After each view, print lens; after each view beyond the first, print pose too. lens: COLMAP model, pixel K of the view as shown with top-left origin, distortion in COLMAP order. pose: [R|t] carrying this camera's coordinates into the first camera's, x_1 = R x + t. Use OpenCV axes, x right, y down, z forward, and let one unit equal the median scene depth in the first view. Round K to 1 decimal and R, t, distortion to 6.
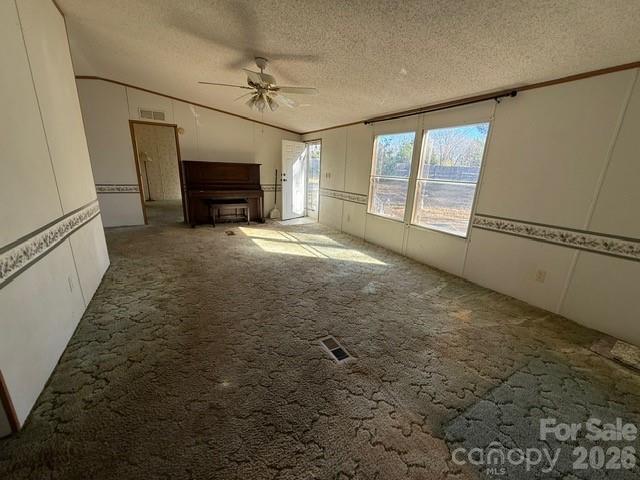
lens RADIAL K [[254.3, 0, 319.8], [0, 254.3, 239.7], [0, 0, 1]] dist [-0.000428, -0.000479]
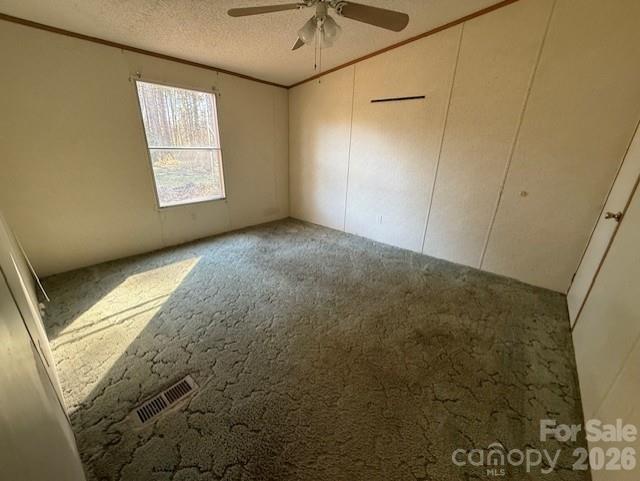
lens RADIAL K [[254.3, 0, 314.8], [0, 254.3, 242.8], [0, 0, 1]] dist [-0.000428, -0.000479]
pose [[-0.318619, -0.386068, 0.865698, -0.477044], [0.218793, 0.858679, 0.463465, -0.208061], [-0.922286, 0.337078, -0.189122, 0.680332]]
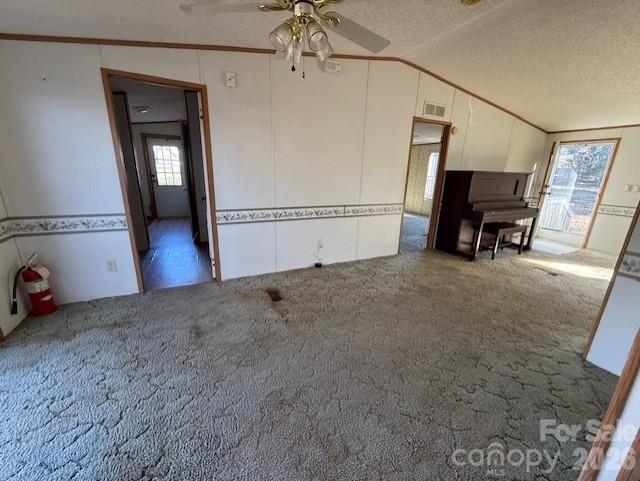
lens RADIAL K [[254.3, 0, 319.3], [0, 254.3, 239.9], [0, 0, 1]] dist [-0.000428, -0.000479]
pose [[0.996848, 0.013524, -0.078177, -1.078866], [-0.013830, 0.999899, -0.003366, -0.119856], [0.078124, 0.004437, 0.996934, 0.269721]]
